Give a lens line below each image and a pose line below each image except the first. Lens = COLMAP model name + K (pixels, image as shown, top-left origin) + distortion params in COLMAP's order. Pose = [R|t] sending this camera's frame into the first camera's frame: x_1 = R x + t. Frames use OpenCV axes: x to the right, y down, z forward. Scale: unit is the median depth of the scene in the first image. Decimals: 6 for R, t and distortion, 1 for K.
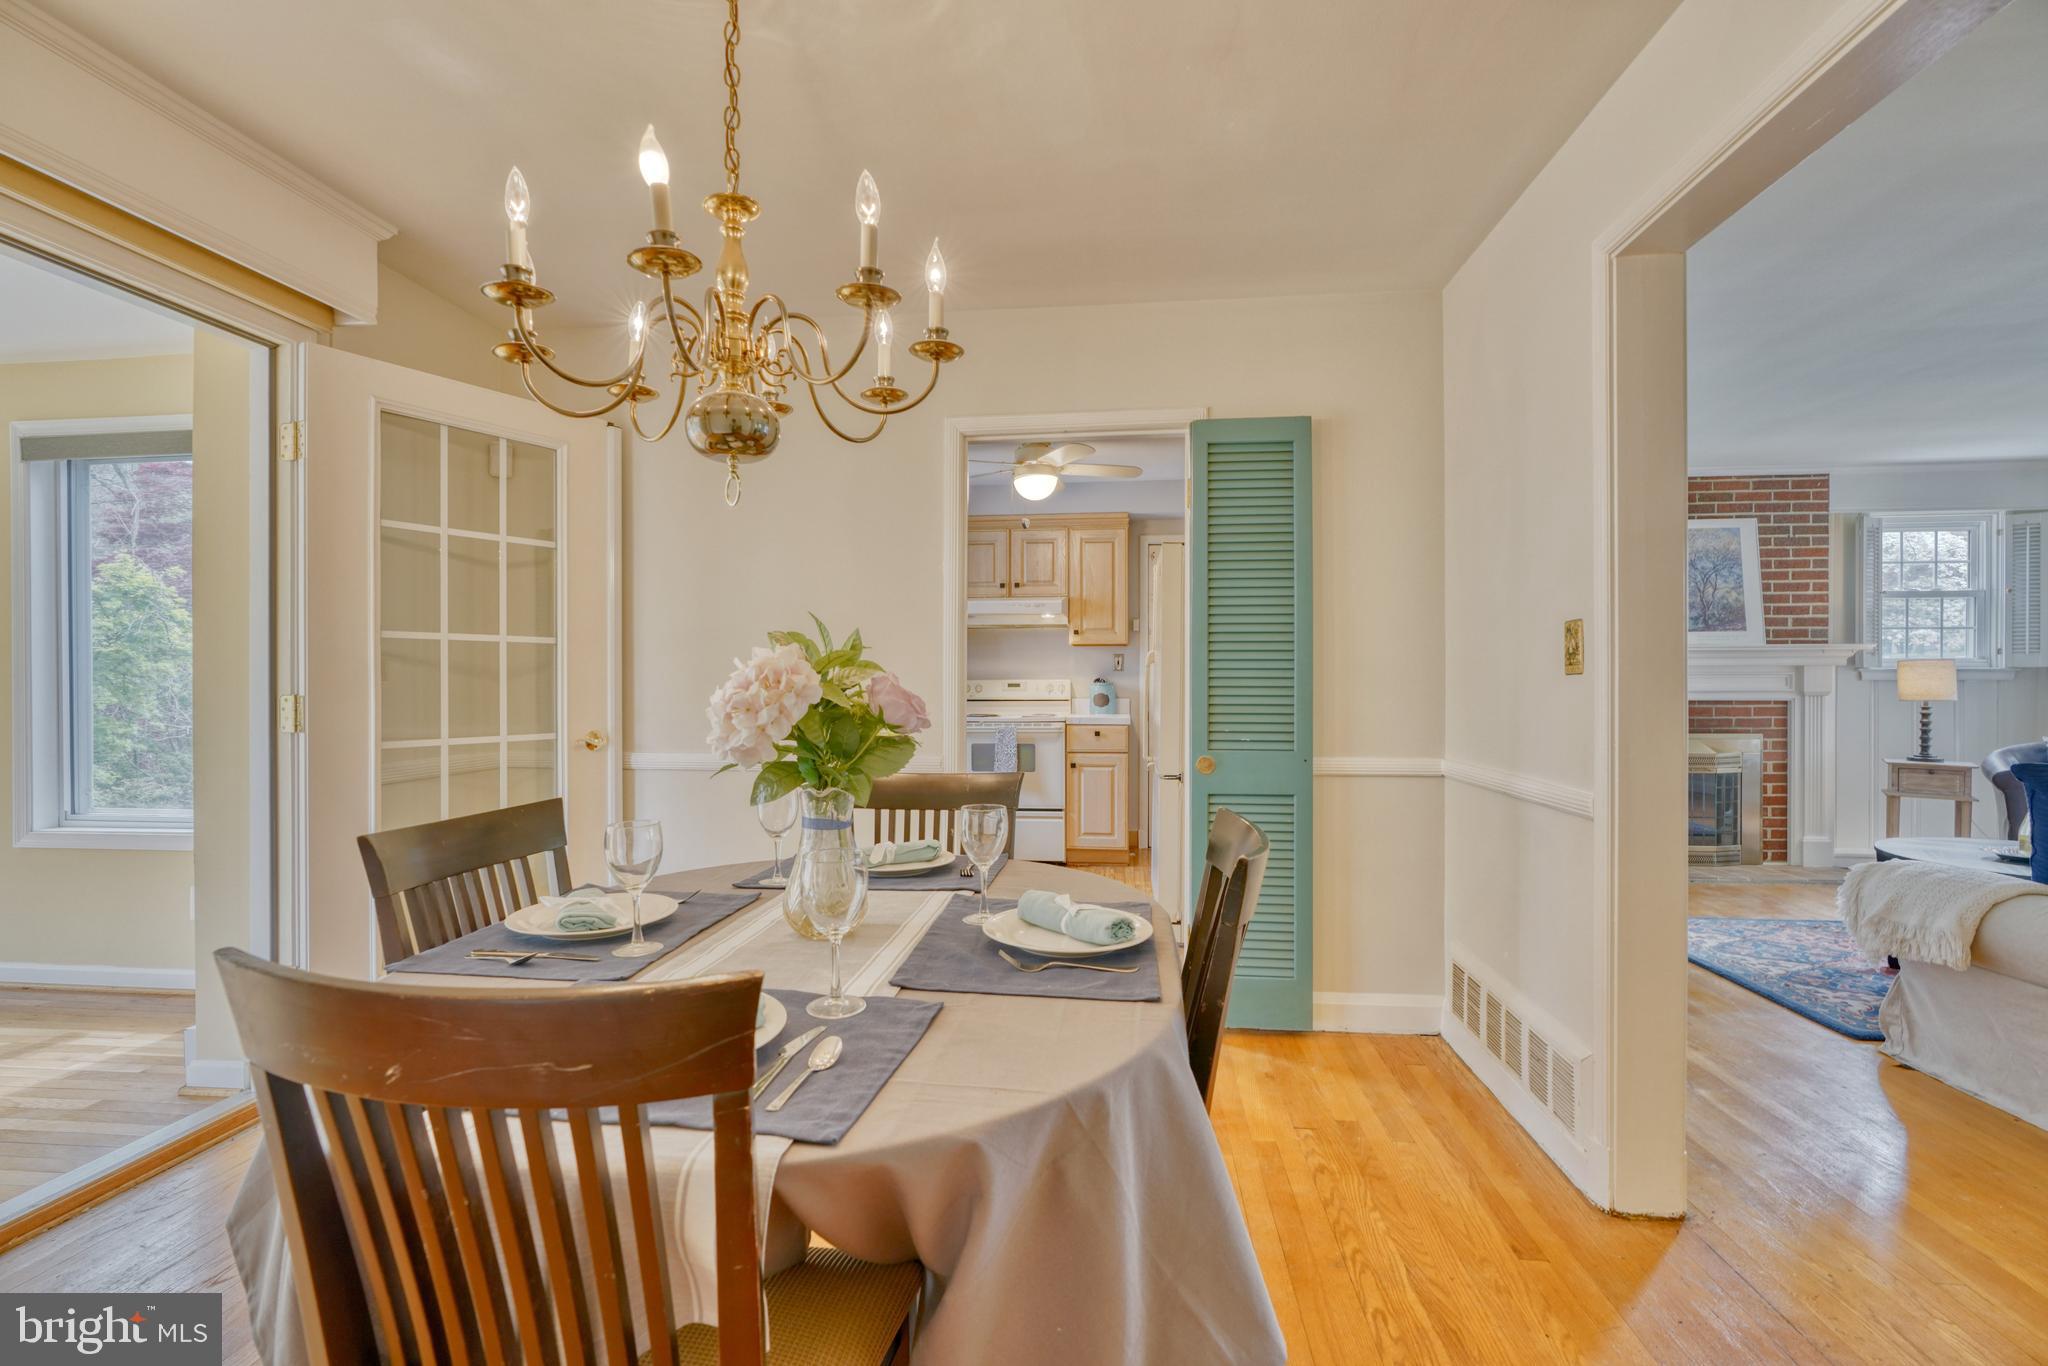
lens RADIAL K [[924.9, 0, 1005.5], [0, 924.9, 678.9], [0, 0, 1]] dist [-0.011927, 0.001781]
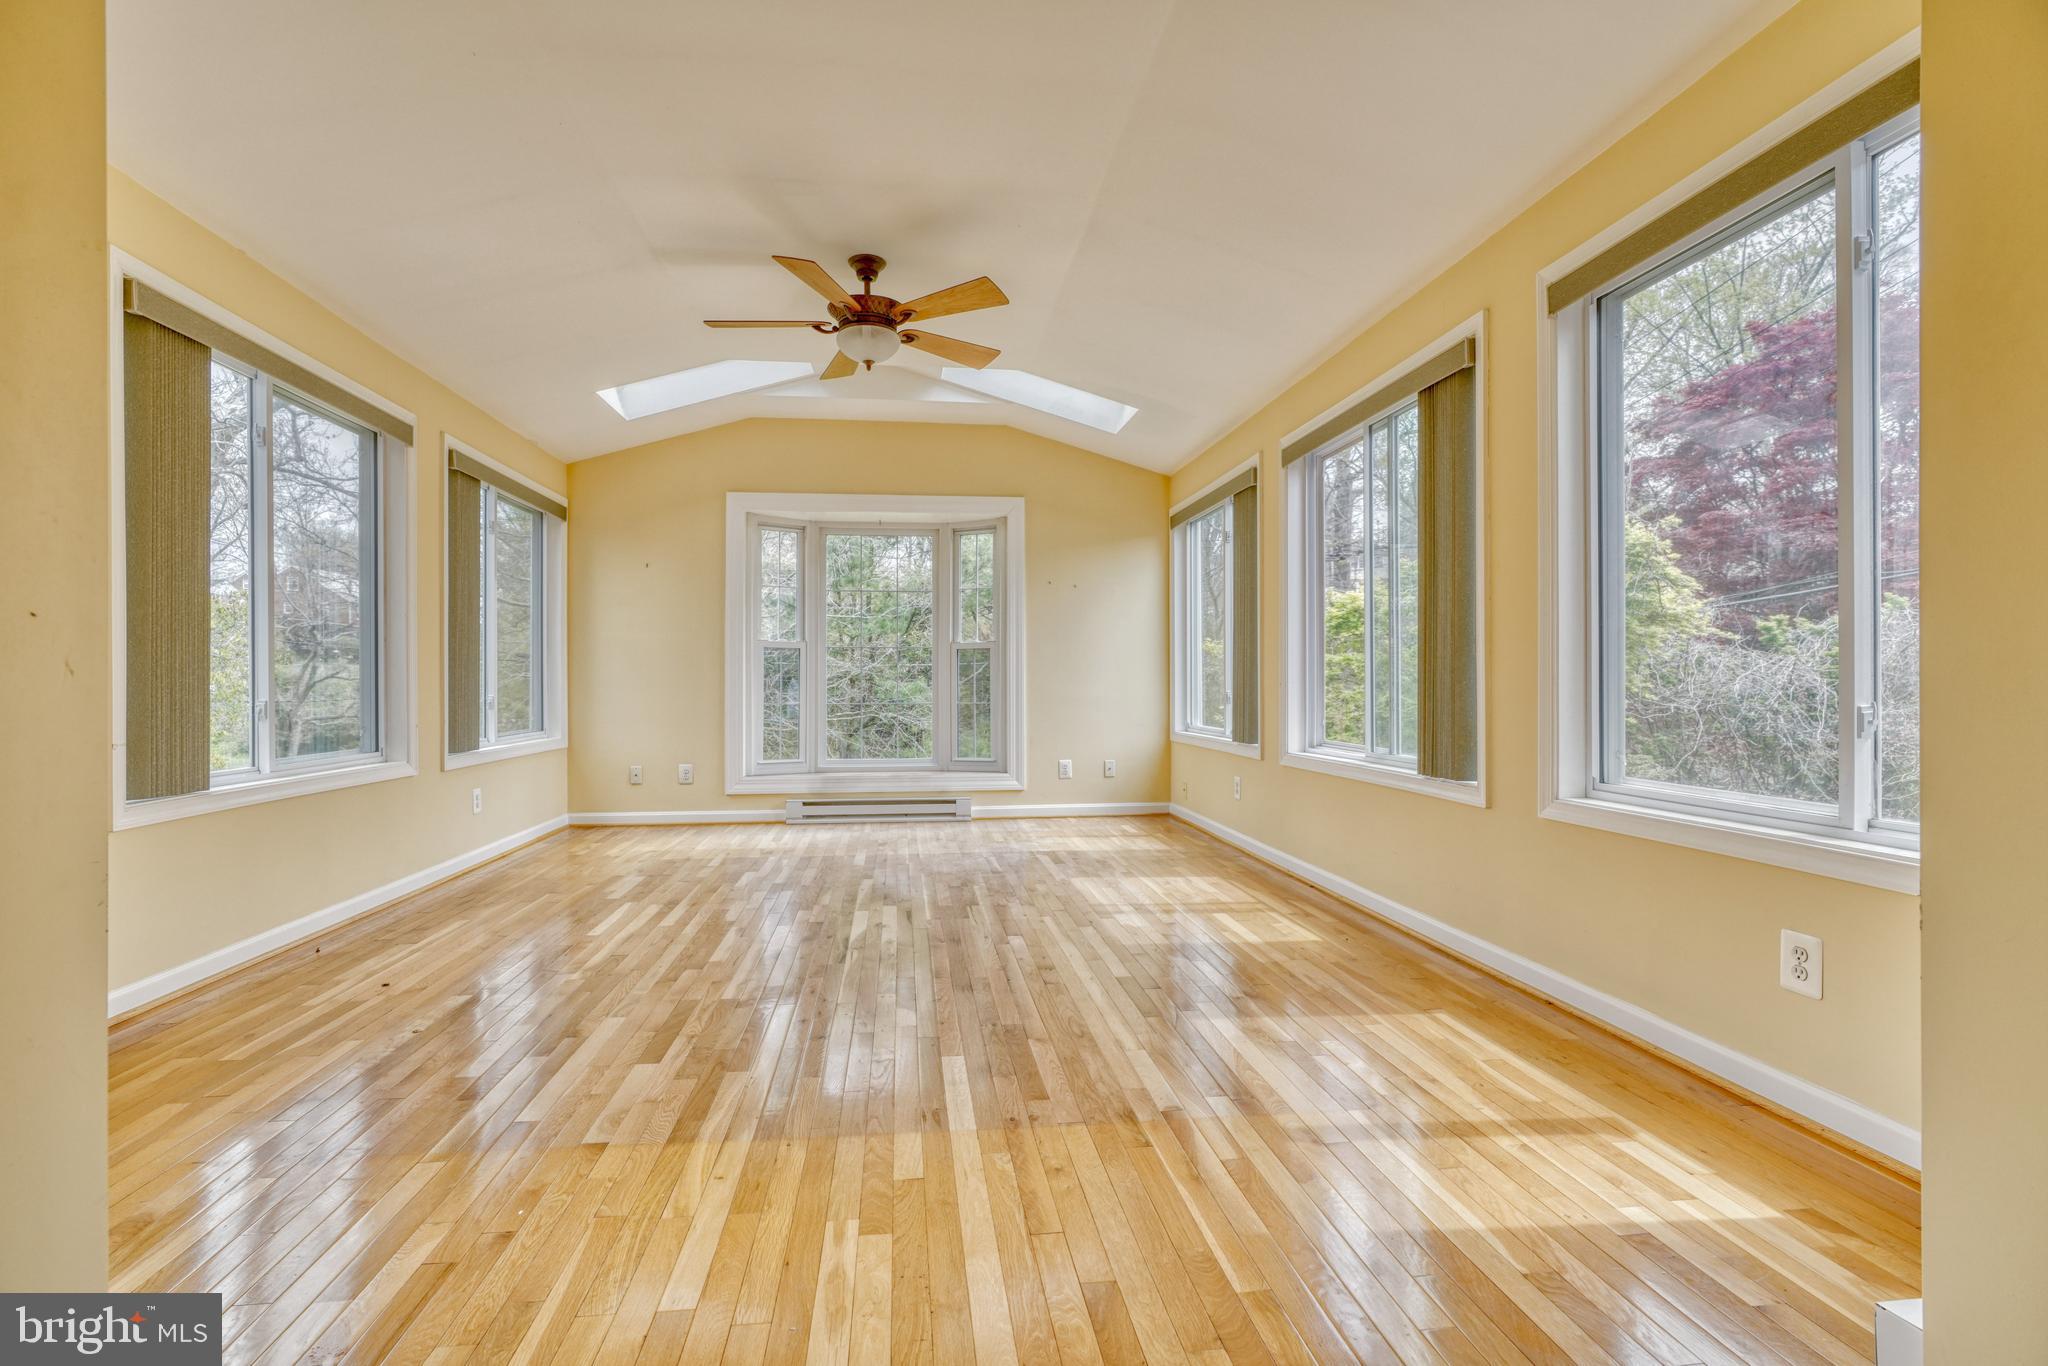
lens RADIAL K [[924.9, 0, 1026.6], [0, 924.9, 684.4], [0, 0, 1]] dist [-0.011927, 0.001781]
pose [[0.255600, 0.005810, -0.966765, -0.438531], [-0.002077, 0.999983, 0.005461, 0.068095], [0.966780, 0.000612, 0.255608, 0.377201]]
